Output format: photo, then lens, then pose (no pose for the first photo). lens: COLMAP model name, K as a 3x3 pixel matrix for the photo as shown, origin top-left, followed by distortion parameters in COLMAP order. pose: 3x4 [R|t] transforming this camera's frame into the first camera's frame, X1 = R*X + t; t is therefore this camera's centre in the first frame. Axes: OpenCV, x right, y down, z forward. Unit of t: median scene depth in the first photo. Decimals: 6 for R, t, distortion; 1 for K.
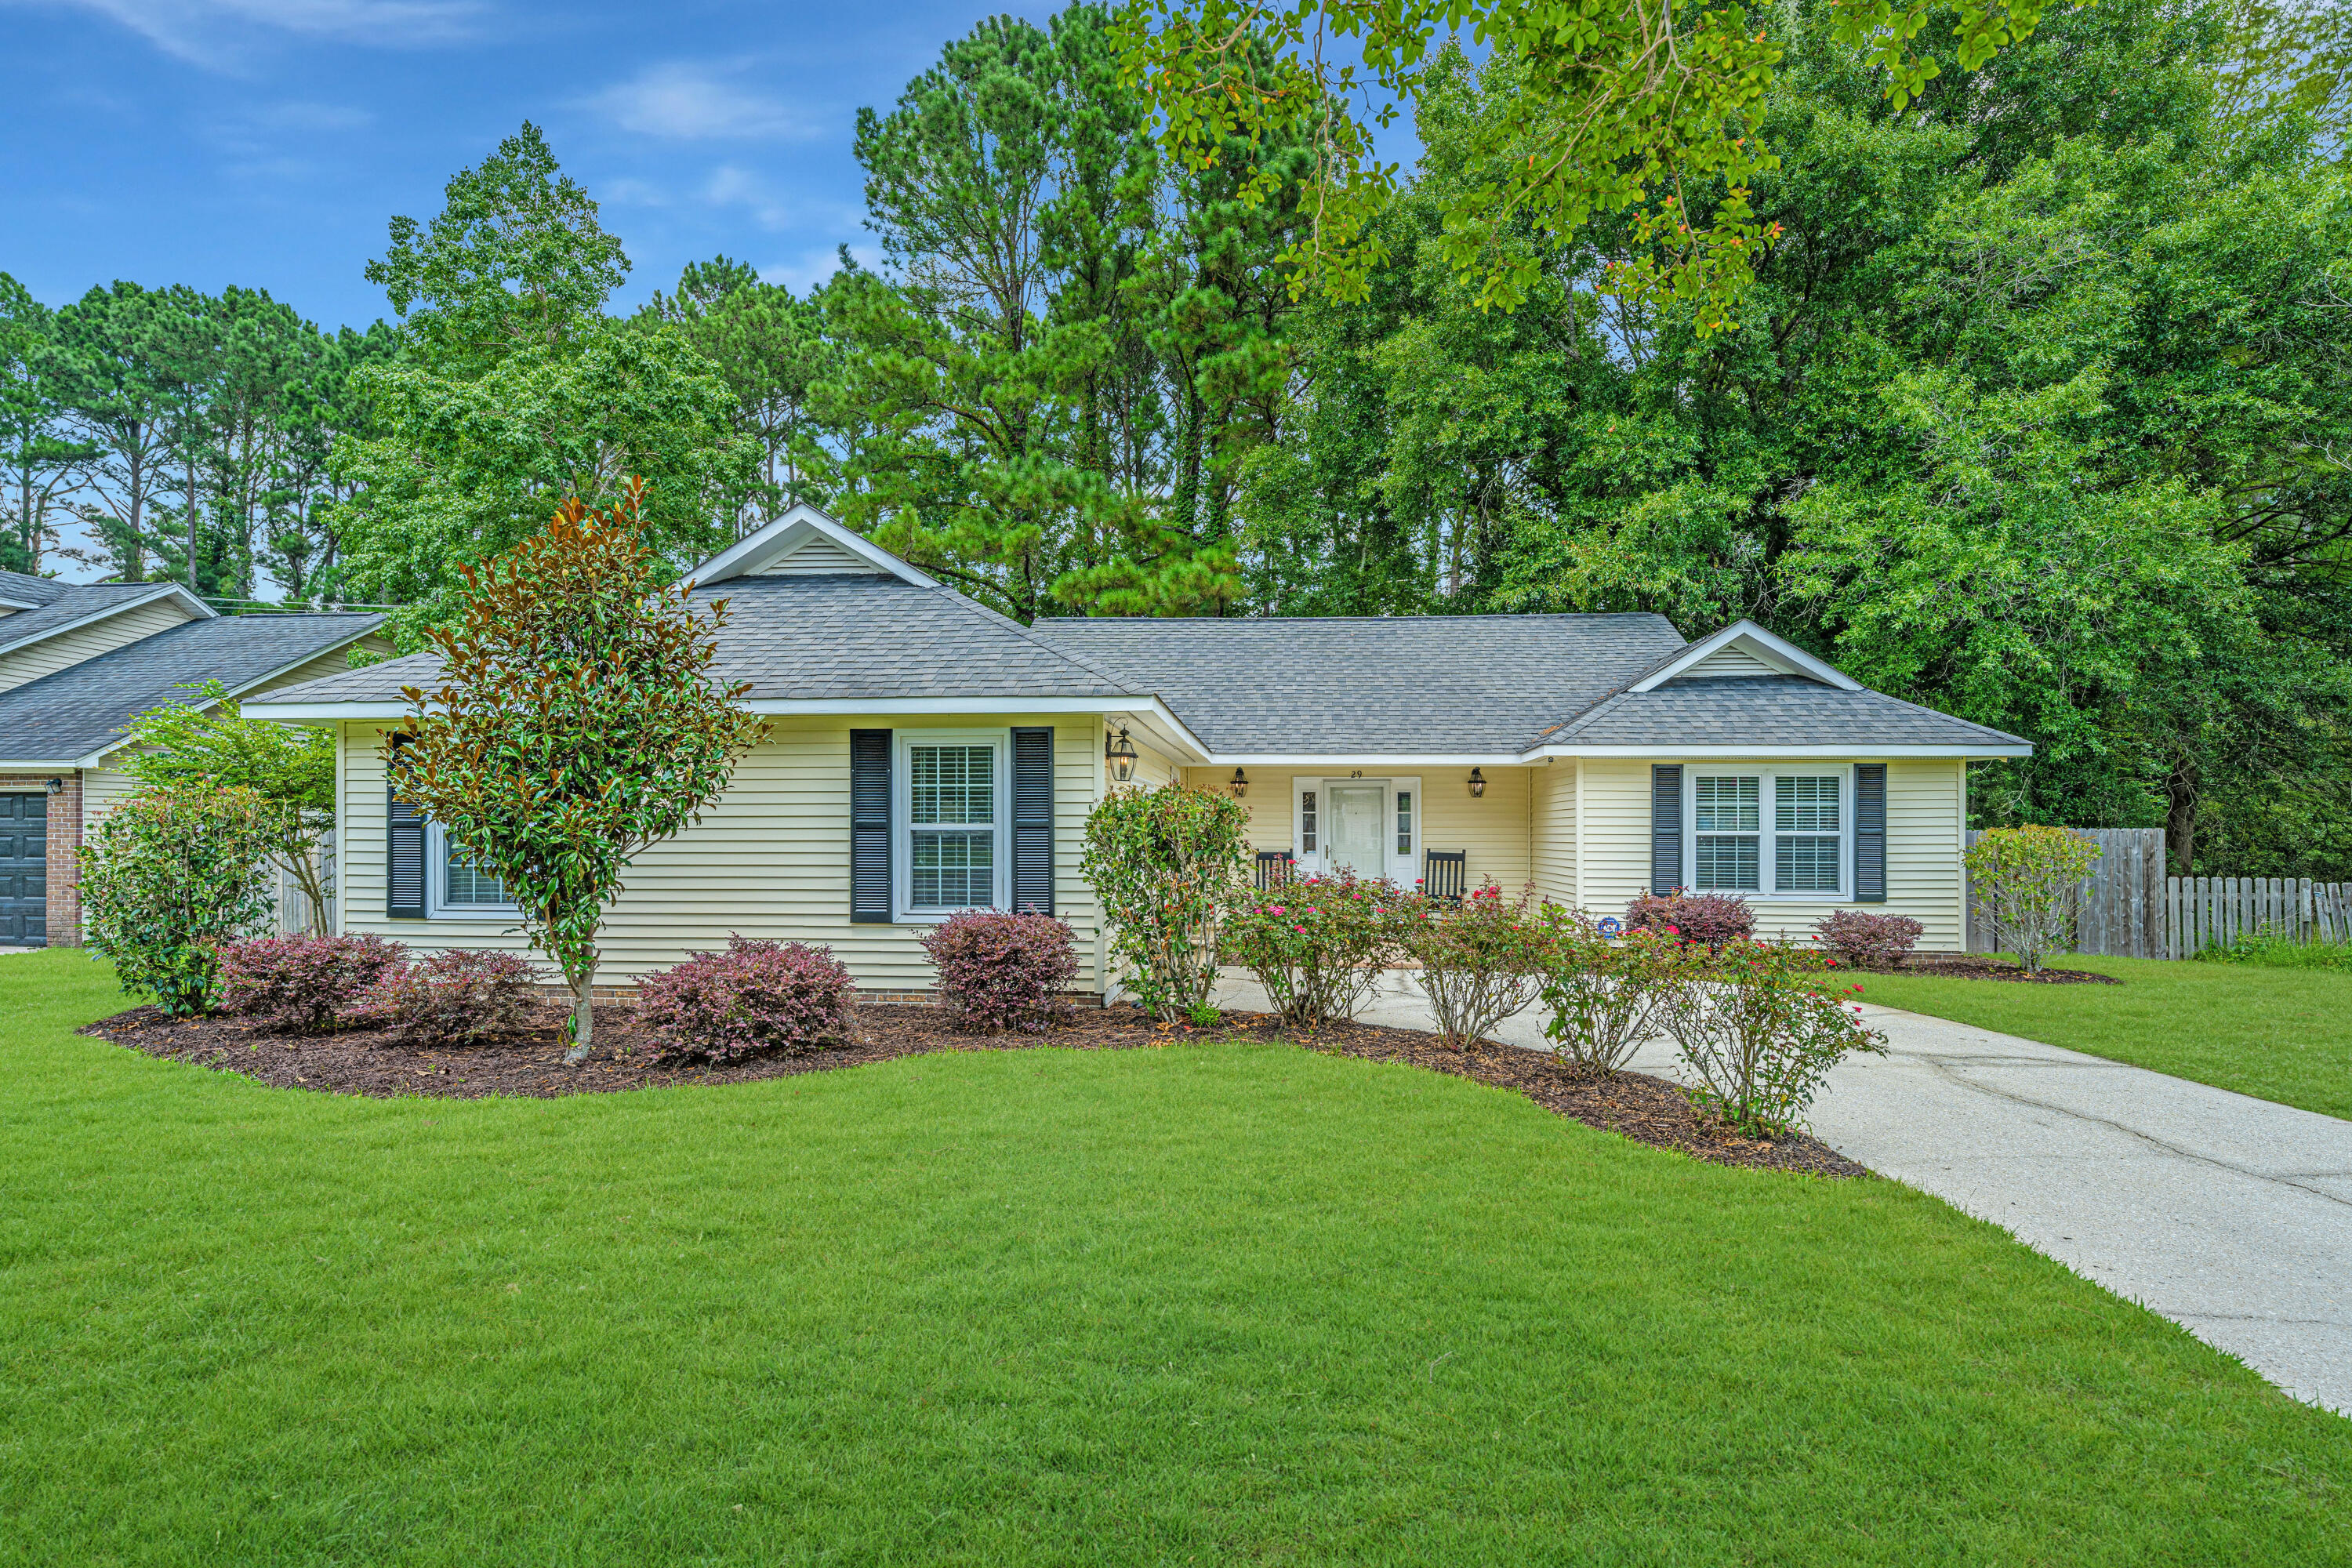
lens RADIAL K [[1202.5, 0, 1082.0], [0, 1202.5, 821.4], [0, 0, 1]] dist [-0.019964, 0.009751]
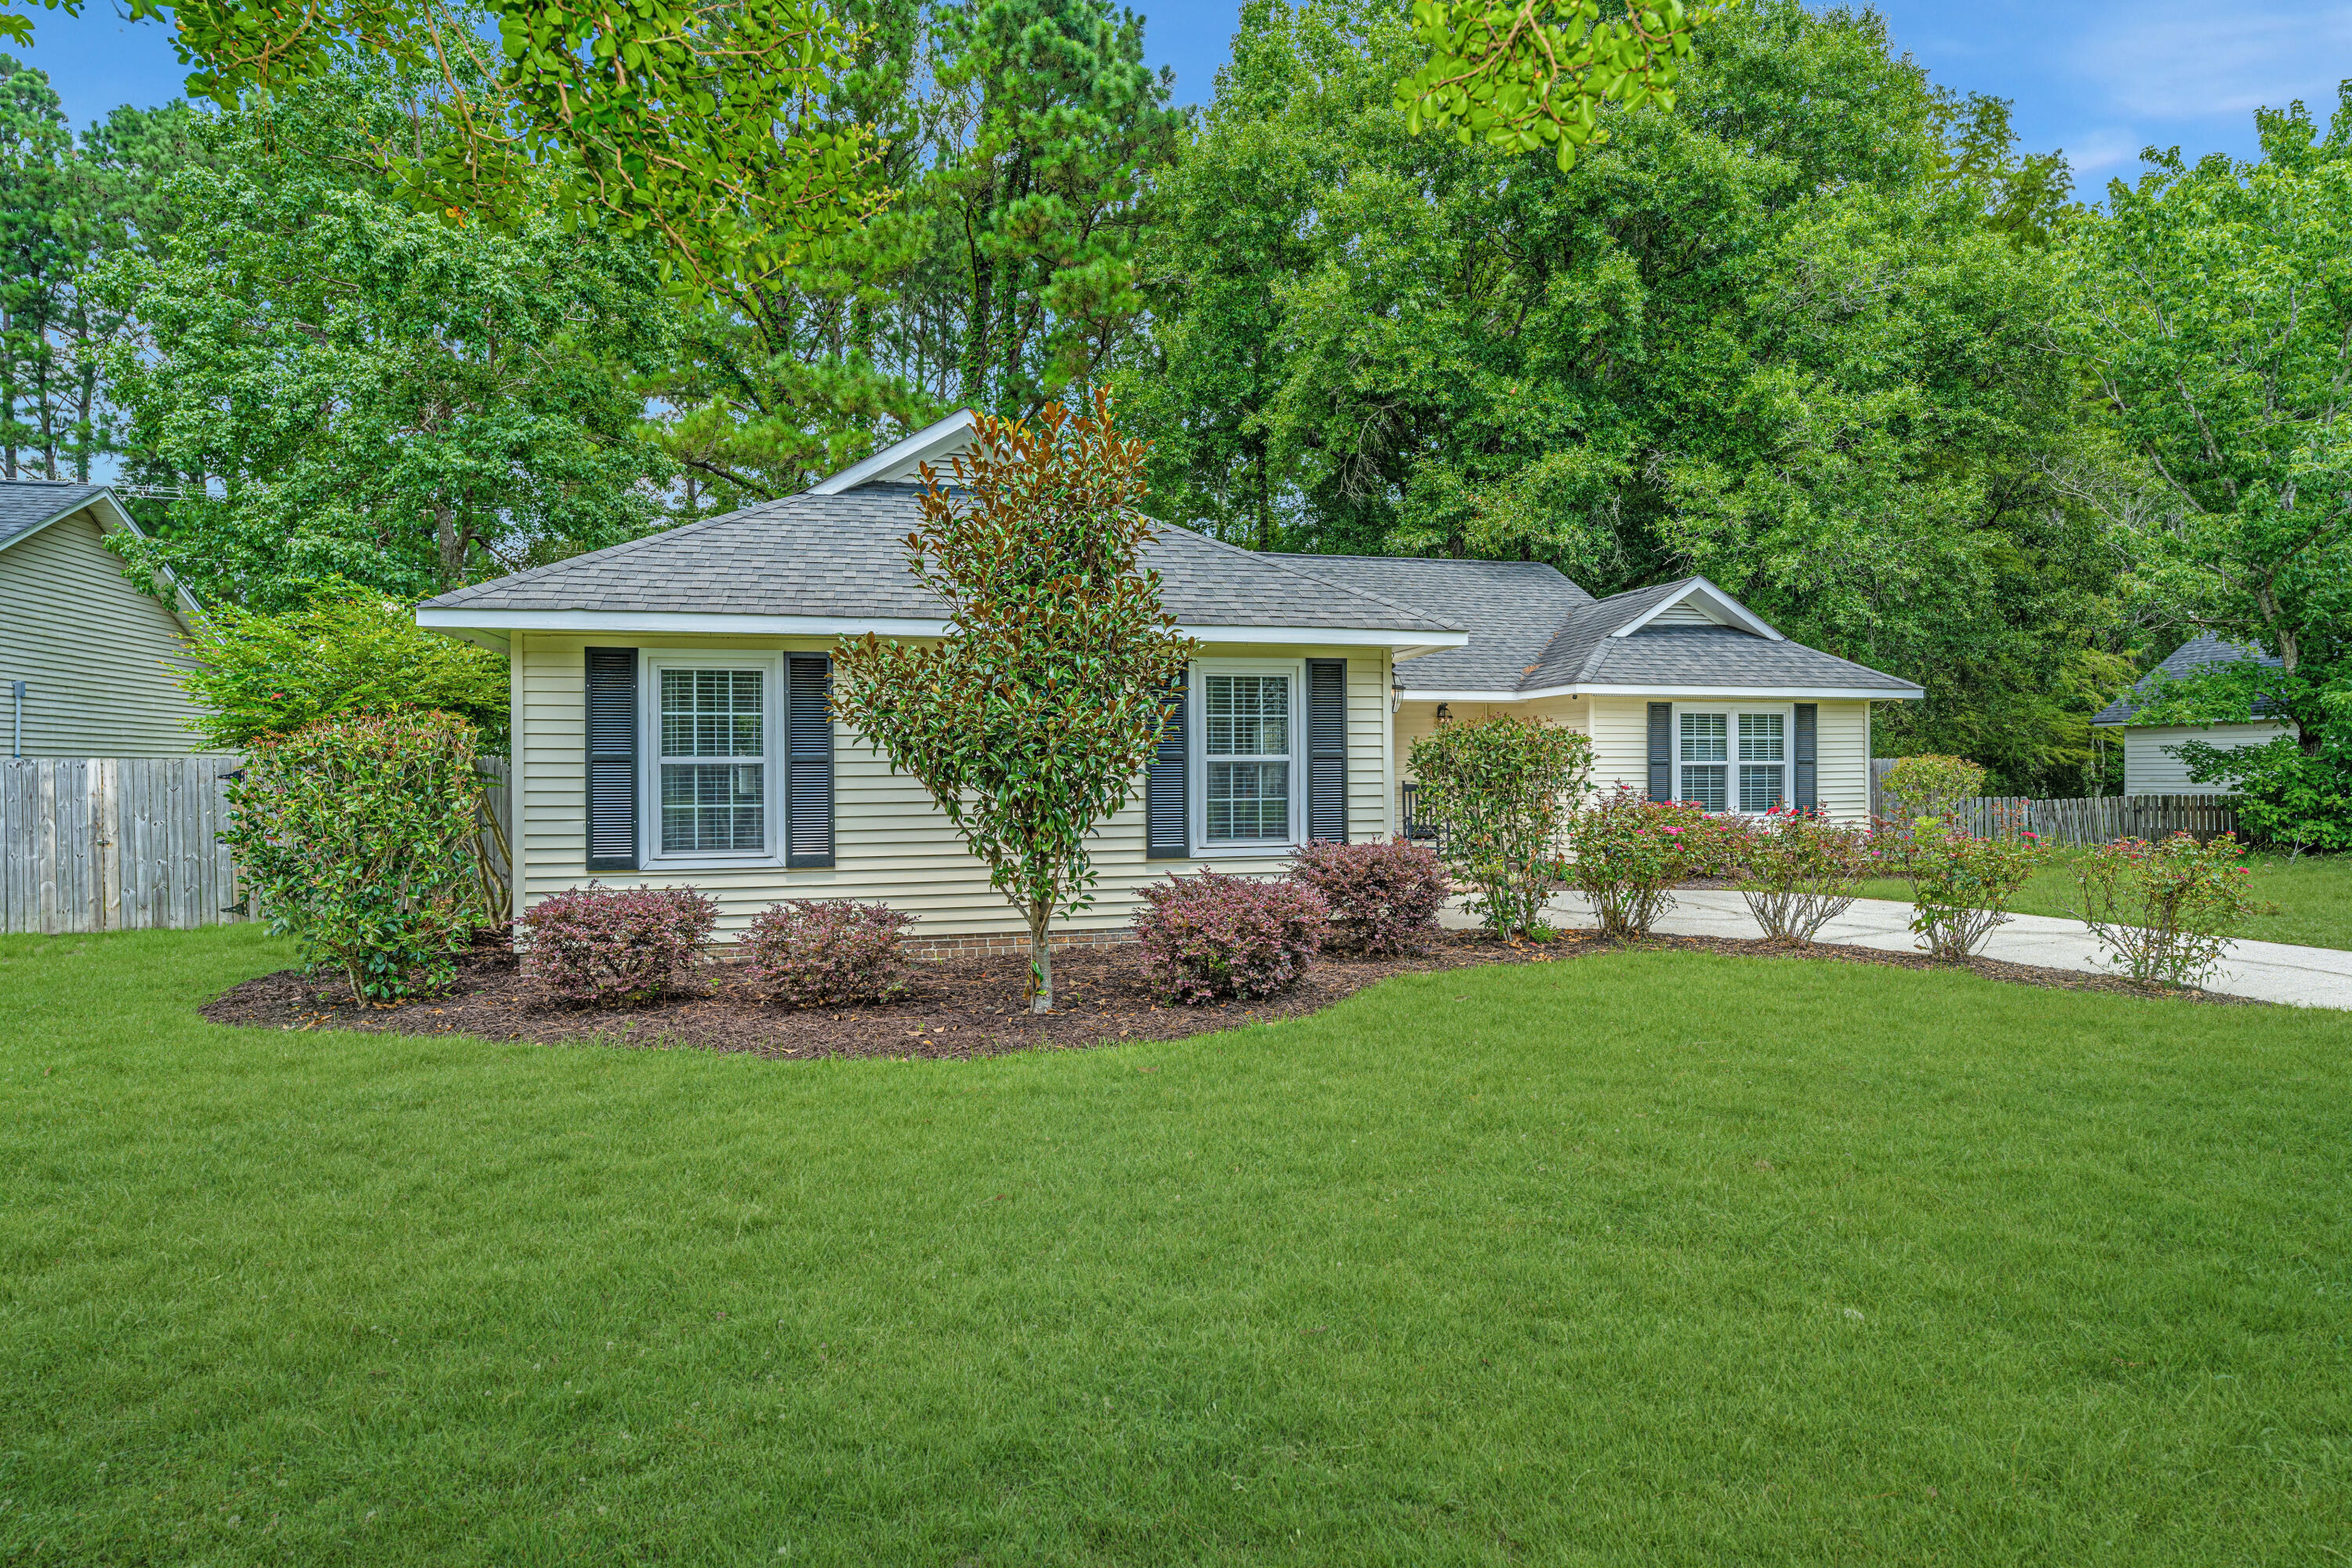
lens RADIAL K [[1290.4, 0, 1051.2], [0, 1290.4, 767.0], [0, 0, 1]] dist [0.002119, 0.000124]
pose [[0.942363, -0.004508, 0.334561, -0.436091], [0.001389, 0.999953, 0.009560, 0.001004], [-0.334588, -0.008545, 0.942326, 0.044579]]
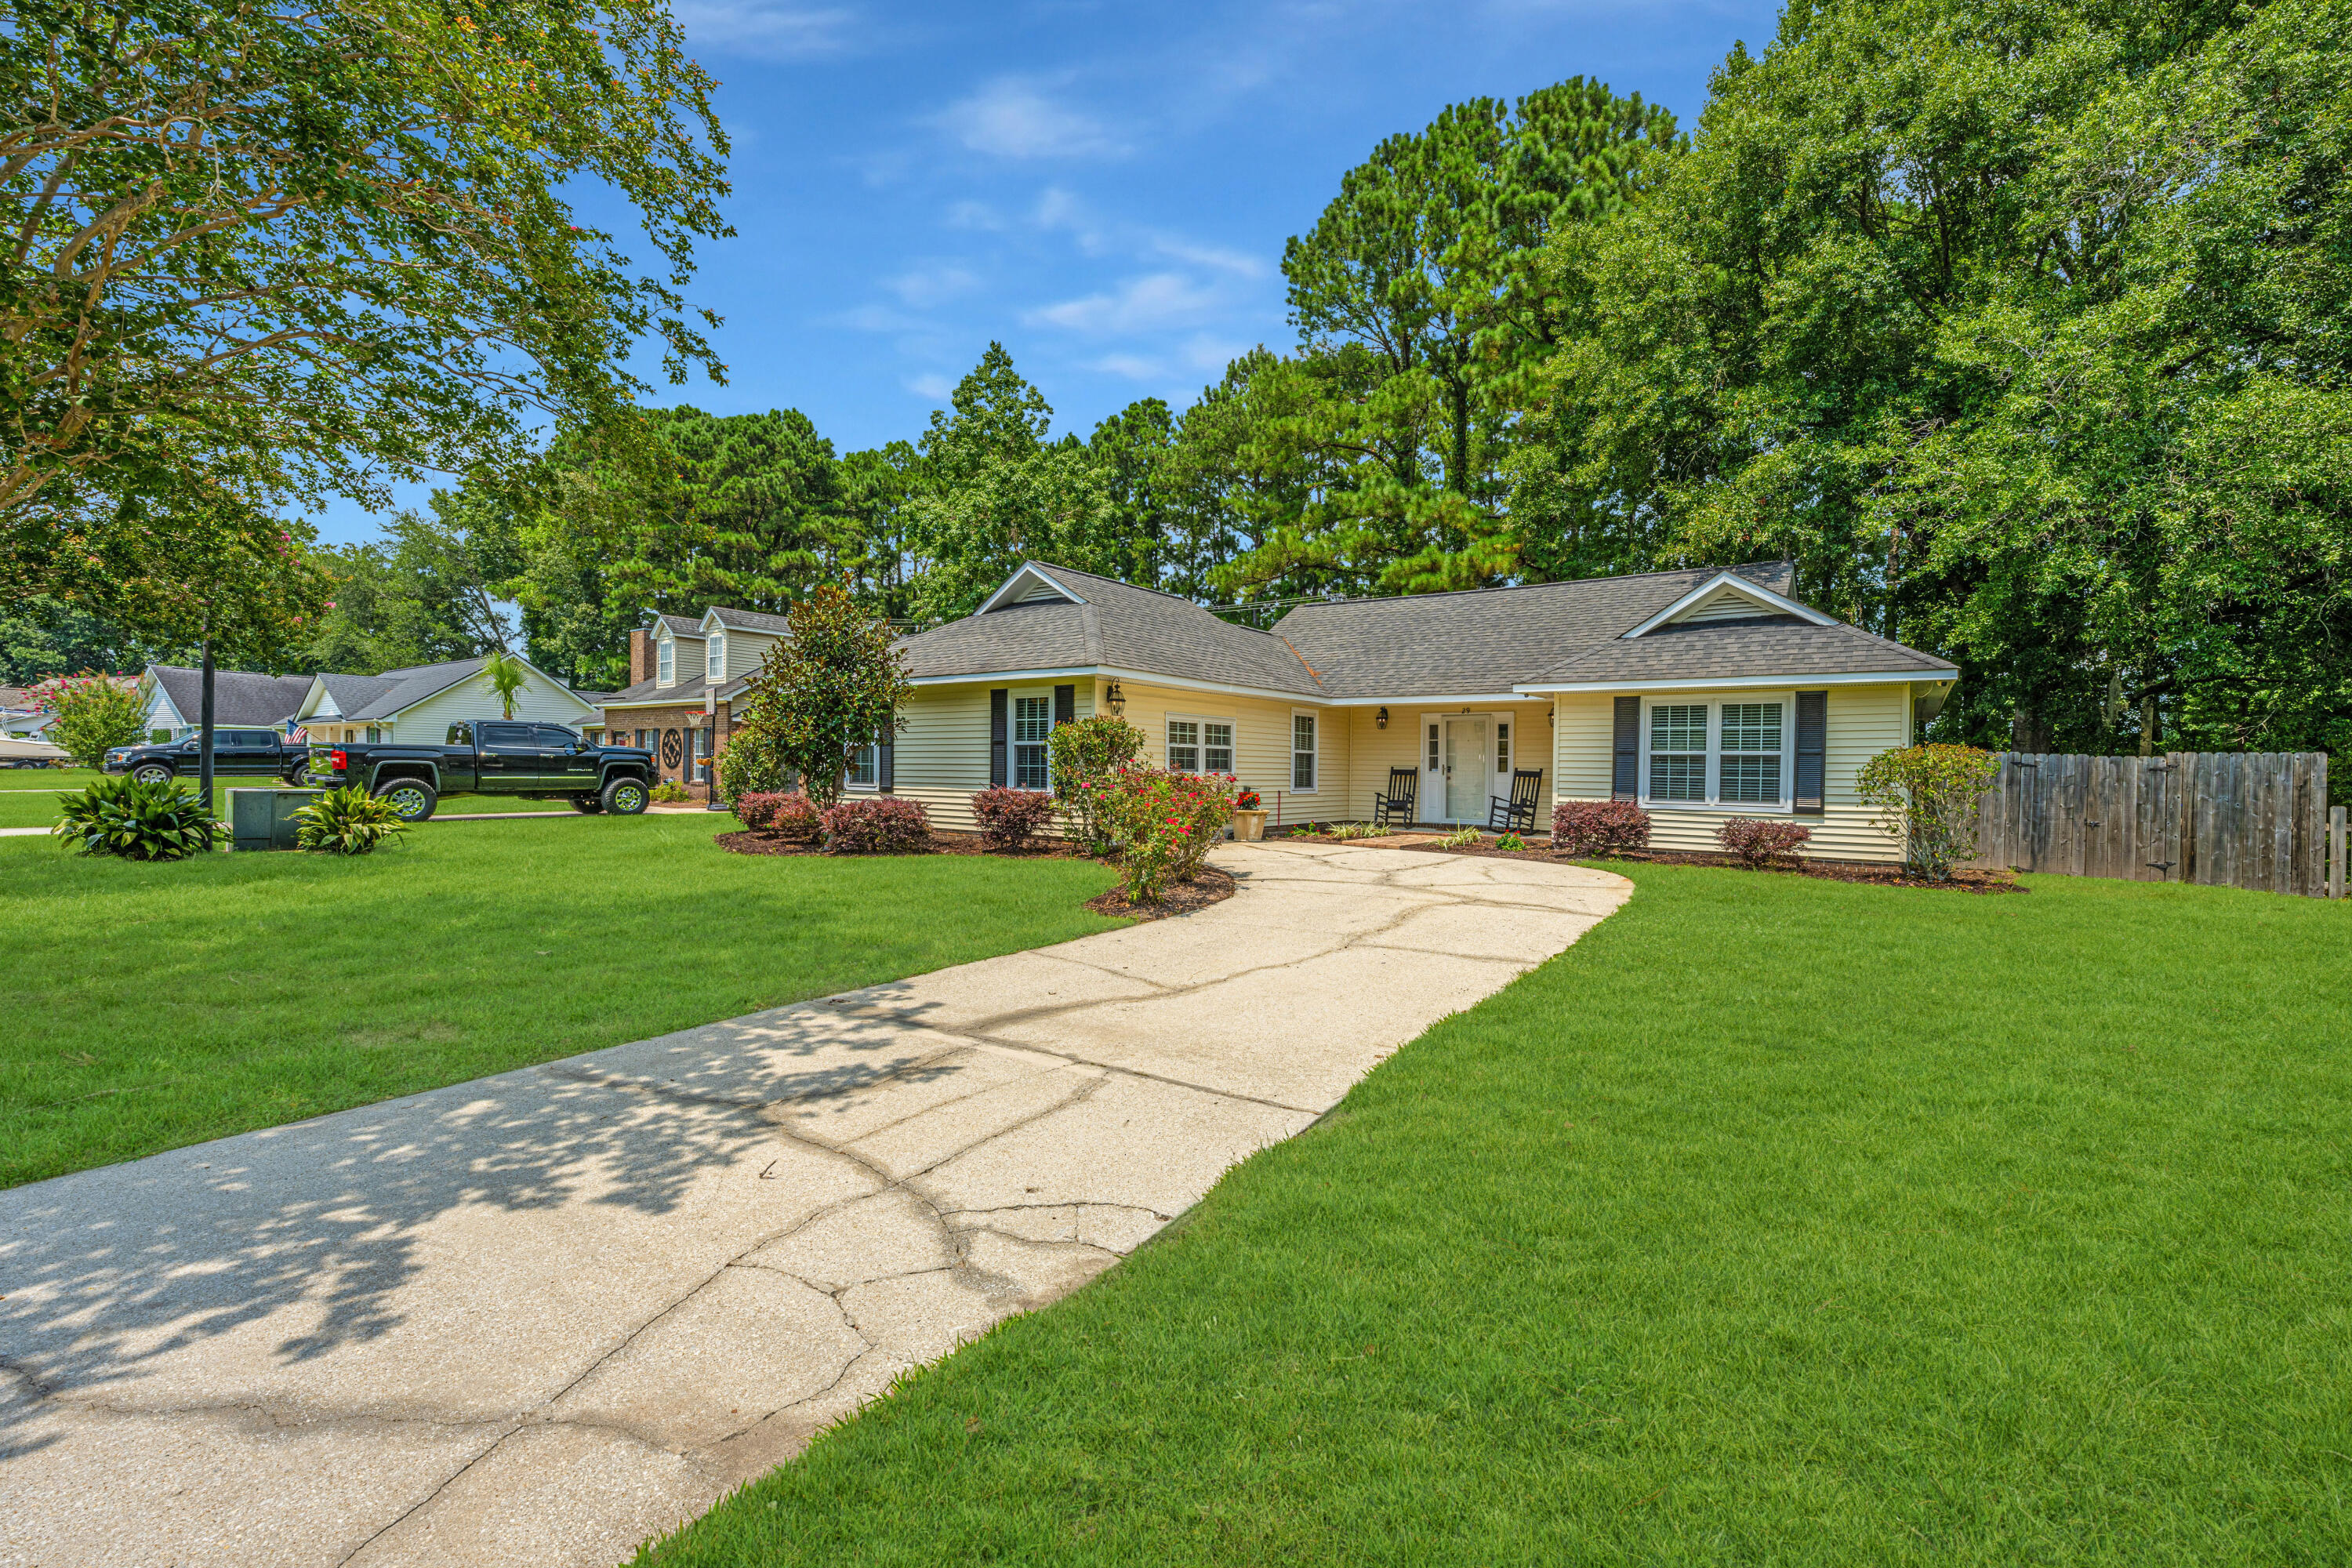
lens RADIAL K [[963.0, 0, 1165.7], [0, 963.0, 776.0], [0, 0, 1]] dist [-0.000637, 0.000305]
pose [[0.858161, 0.015475, -0.513147, 0.563454], [-0.007296, 0.999812, 0.017950, 0.018398], [0.513328, -0.011661, 0.858113, -0.084957]]
